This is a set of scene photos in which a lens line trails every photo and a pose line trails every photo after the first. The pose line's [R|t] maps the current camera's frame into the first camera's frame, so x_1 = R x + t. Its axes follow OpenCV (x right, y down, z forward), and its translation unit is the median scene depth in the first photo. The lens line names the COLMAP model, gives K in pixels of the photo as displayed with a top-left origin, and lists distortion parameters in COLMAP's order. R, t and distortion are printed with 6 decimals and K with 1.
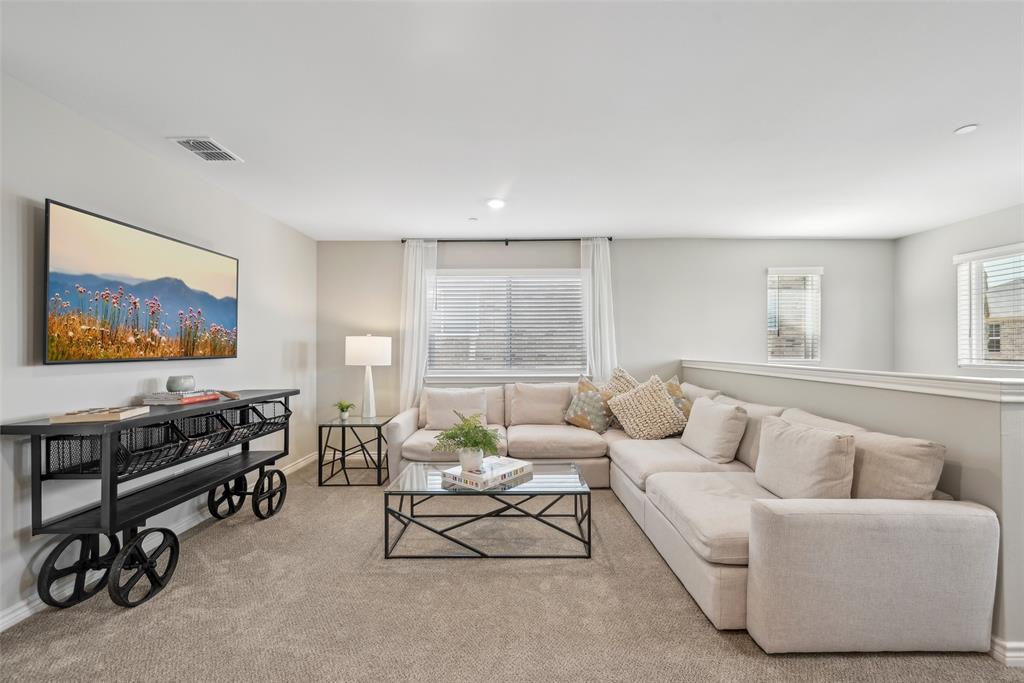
lens RADIAL K [[414.9, 0, 512.1], [0, 414.9, 345.4], [0, 0, 1]] dist [-0.001815, 0.000418]
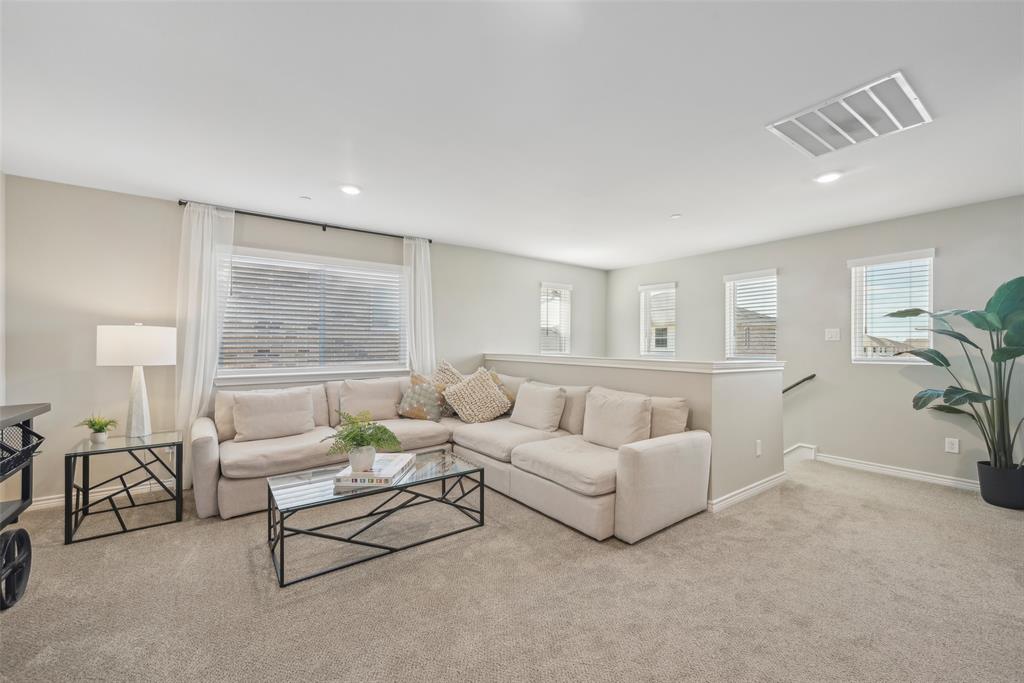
lens RADIAL K [[414.9, 0, 512.1], [0, 414.9, 345.4], [0, 0, 1]] dist [-0.001815, 0.000418]
pose [[0.800588, 0.001324, 0.599214, -0.309384], [-0.008637, 0.999919, 0.009330, -0.000255], [-0.599154, -0.012645, 0.800534, 0.021837]]
